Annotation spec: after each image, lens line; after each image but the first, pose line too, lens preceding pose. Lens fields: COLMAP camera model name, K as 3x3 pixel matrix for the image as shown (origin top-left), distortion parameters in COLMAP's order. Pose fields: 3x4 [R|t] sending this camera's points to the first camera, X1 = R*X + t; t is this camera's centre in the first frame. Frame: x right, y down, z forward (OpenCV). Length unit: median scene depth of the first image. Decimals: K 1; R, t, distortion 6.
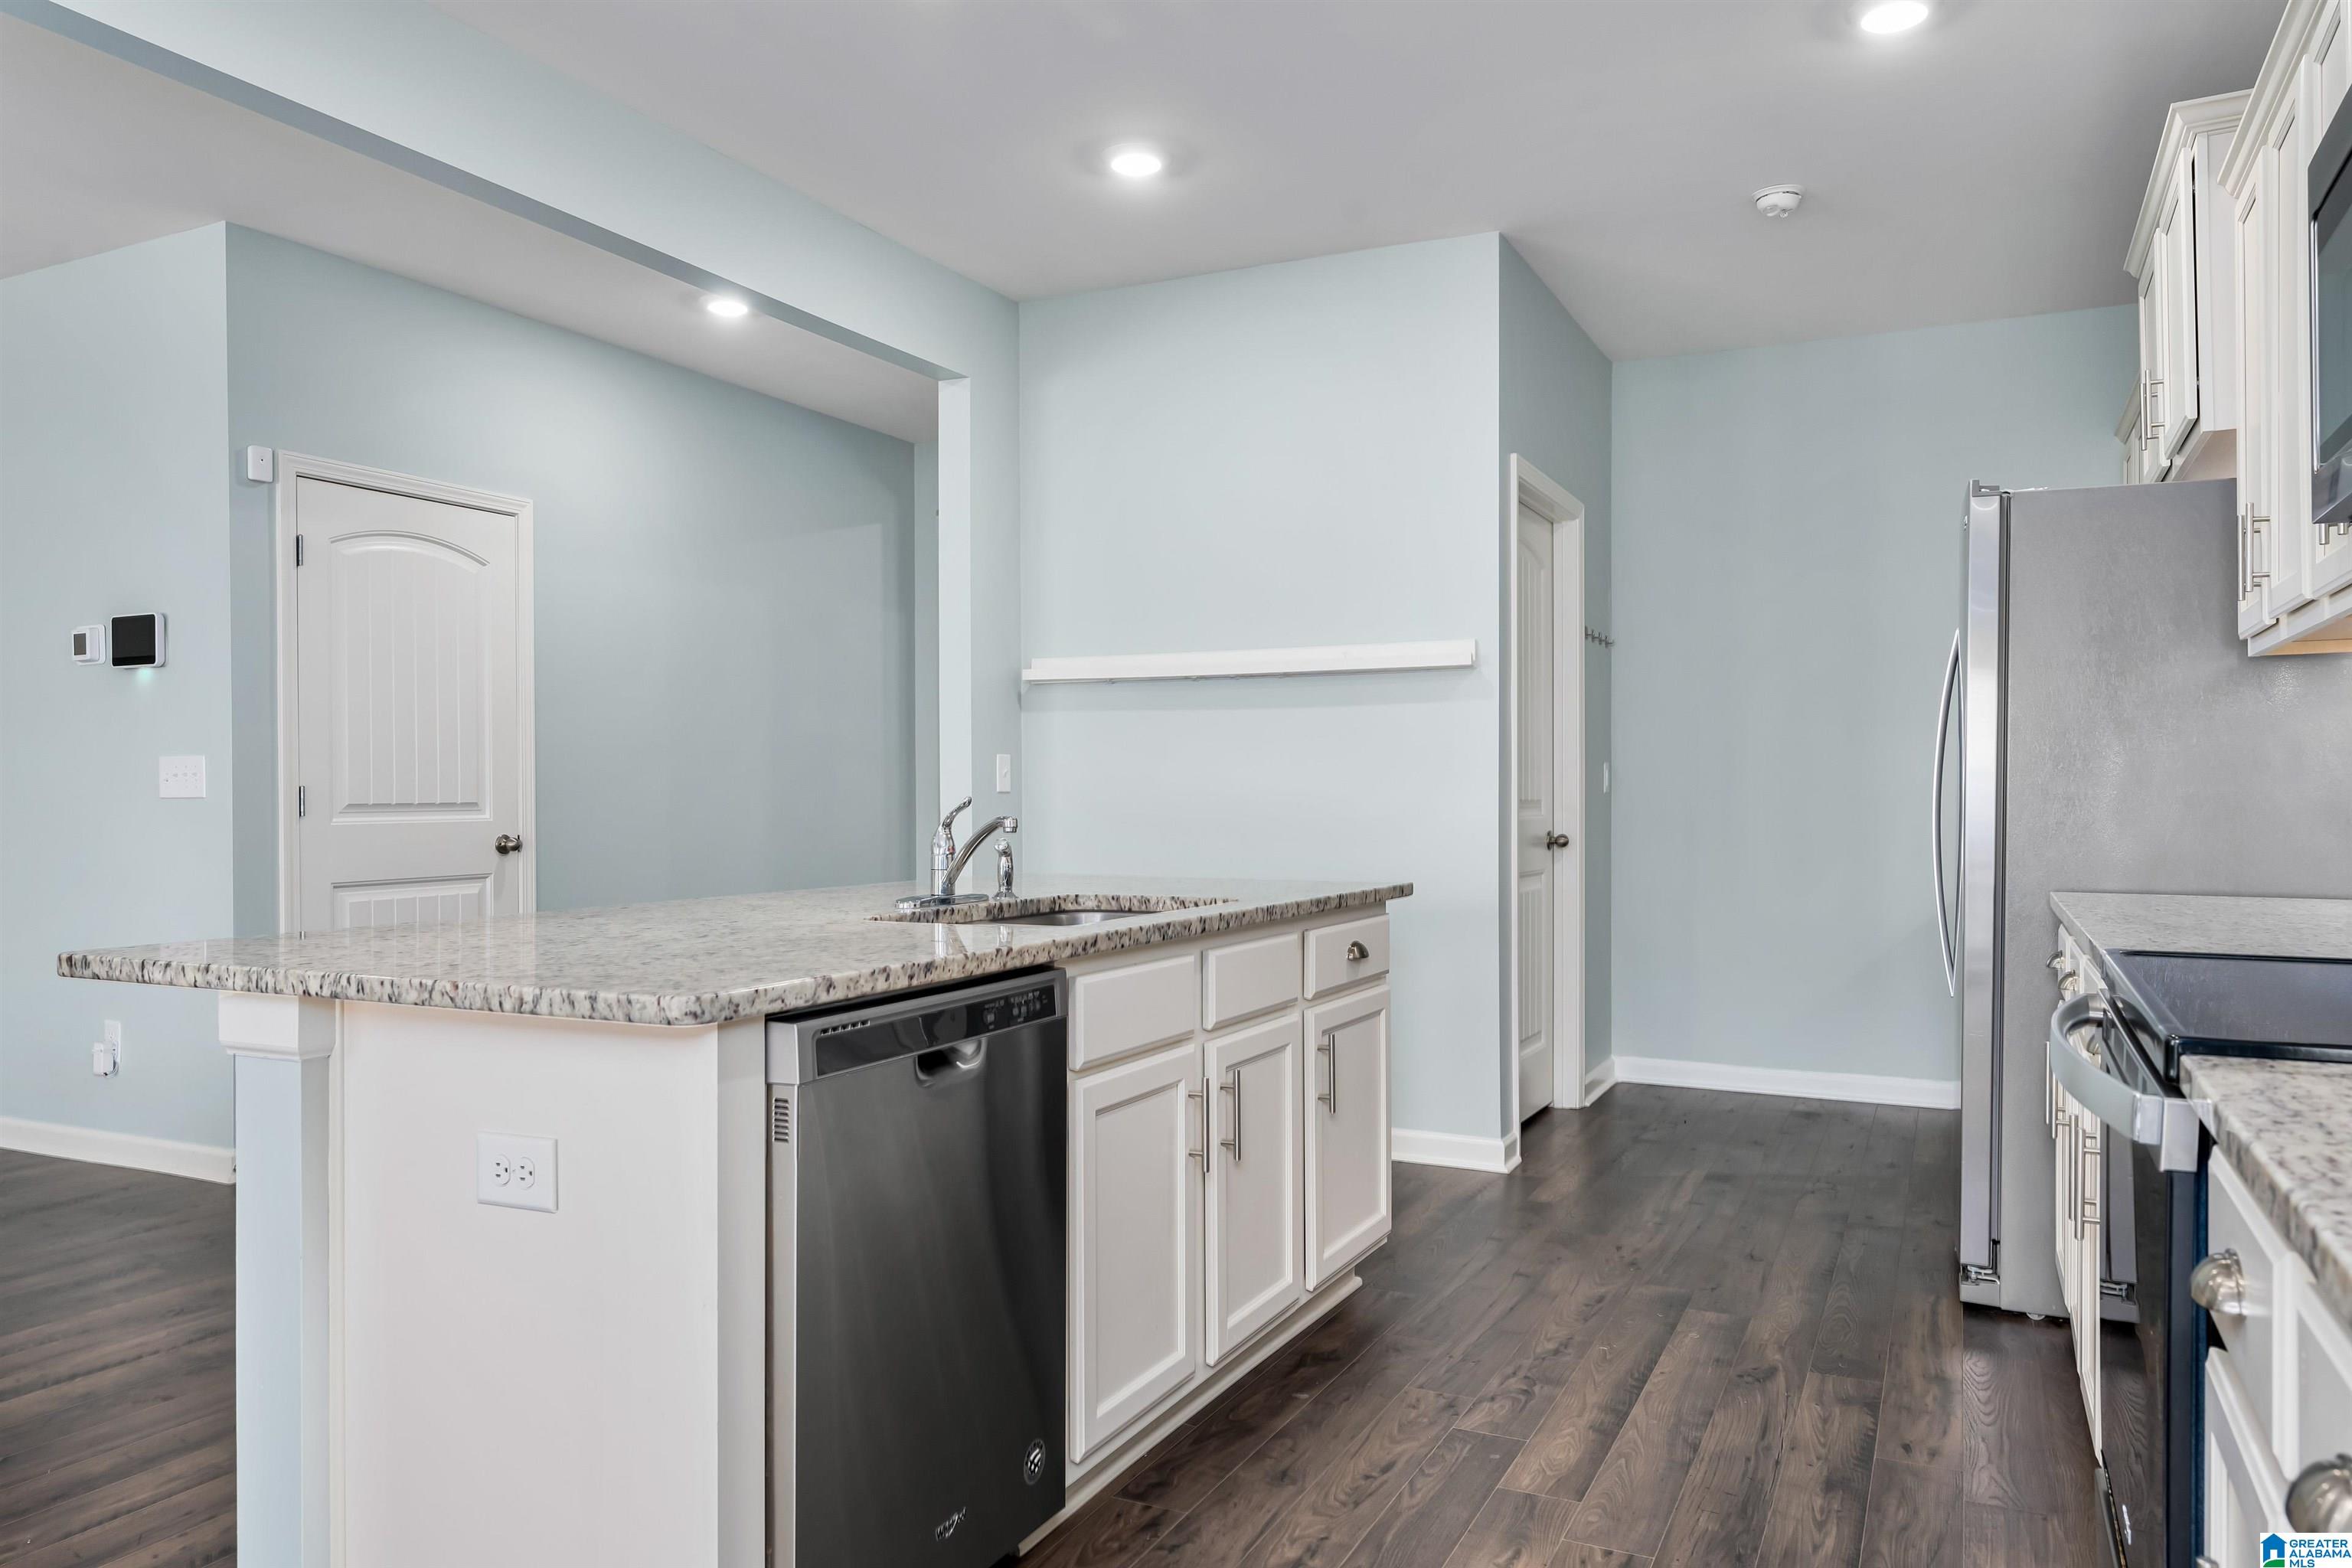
lens RADIAL K [[1643.6, 0, 1161.6], [0, 1643.6, 782.1], [0, 0, 1]] dist [0.000259, -0.000827]
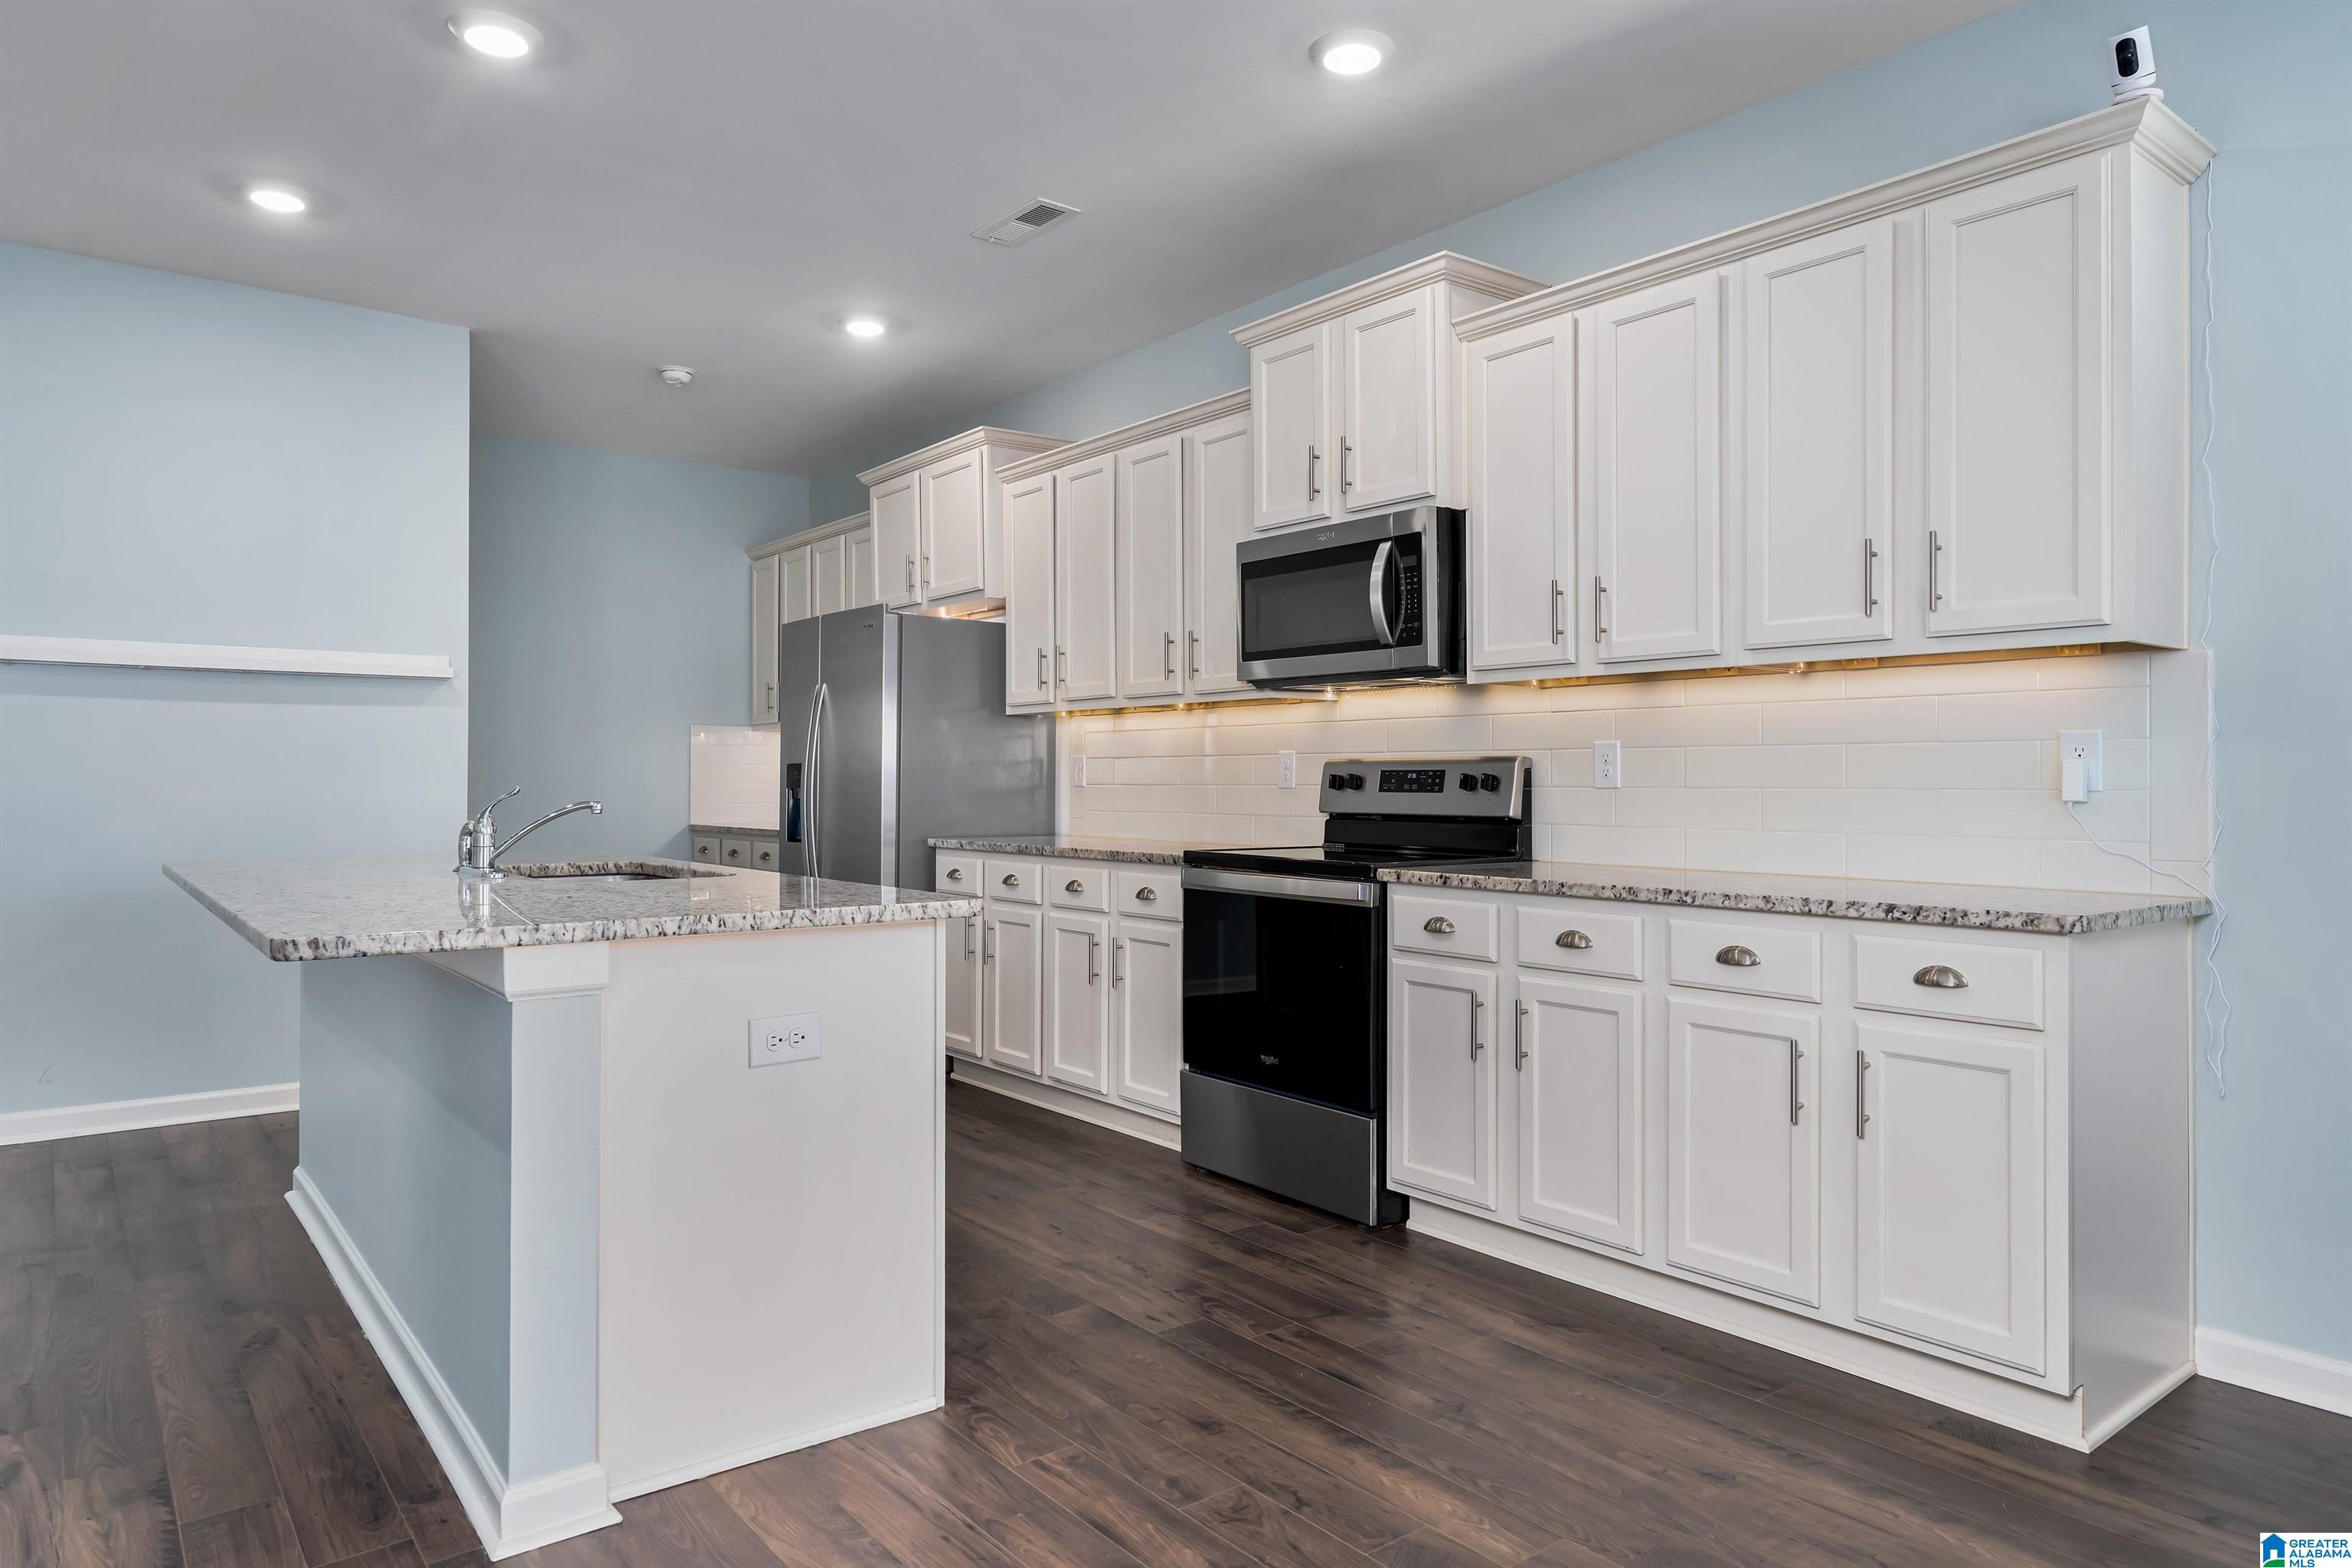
lens RADIAL K [[1452.2, 0, 1169.7], [0, 1452.2, 774.3], [0, 0, 1]] dist [0.009488, 0.001399]
pose [[0.430408, 0.007218, 0.902606, -0.555799], [-0.008033, 0.999959, -0.004166, 0.000326], [-0.902599, -0.005458, 0.430448, 0.049260]]
